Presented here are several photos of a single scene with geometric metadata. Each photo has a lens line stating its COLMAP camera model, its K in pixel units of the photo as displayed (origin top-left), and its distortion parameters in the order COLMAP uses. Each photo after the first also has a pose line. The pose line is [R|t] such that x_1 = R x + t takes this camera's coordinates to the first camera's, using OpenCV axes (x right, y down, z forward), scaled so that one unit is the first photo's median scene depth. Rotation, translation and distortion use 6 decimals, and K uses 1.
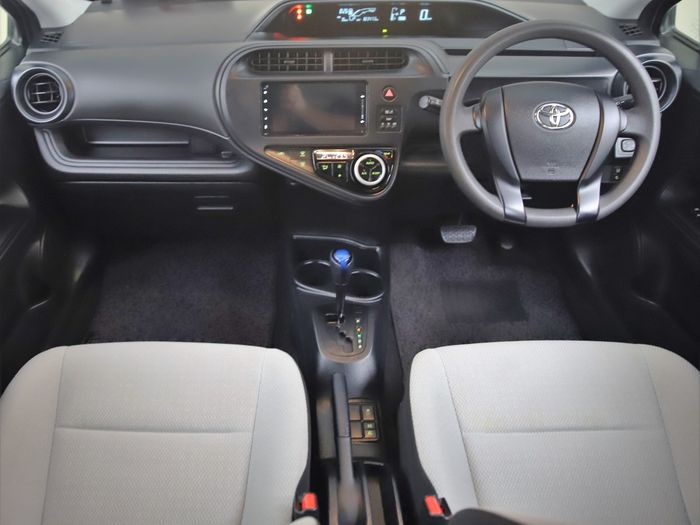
lens RADIAL K [[637.6, 0, 350.0], [0, 637.6, 262.5], [0, 0, 1]] dist [-0.092205, -0.005201]
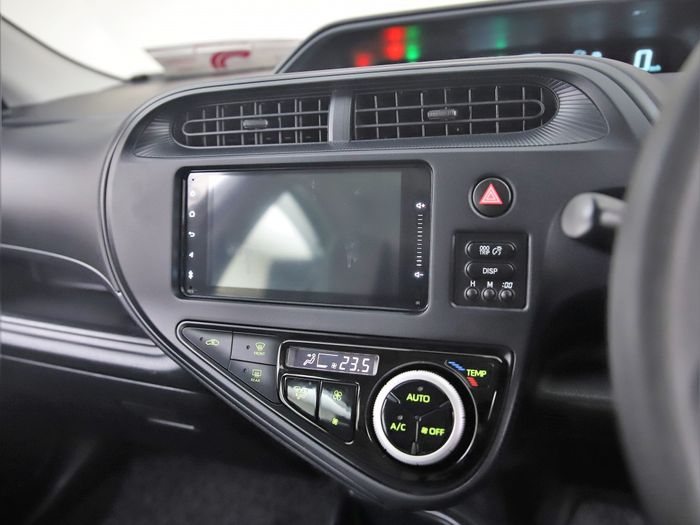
lens RADIAL K [[637.6, 0, 350.0], [0, 637.6, 262.5], [0, 0, 1]] dist [-0.092205, -0.005201]
pose [[0.926636, 0.042624, -0.373535, 0.119330], [-0.123756, 0.972763, -0.196003, -0.155884], [0.355007, 0.227850, 0.906672, 0.669221]]
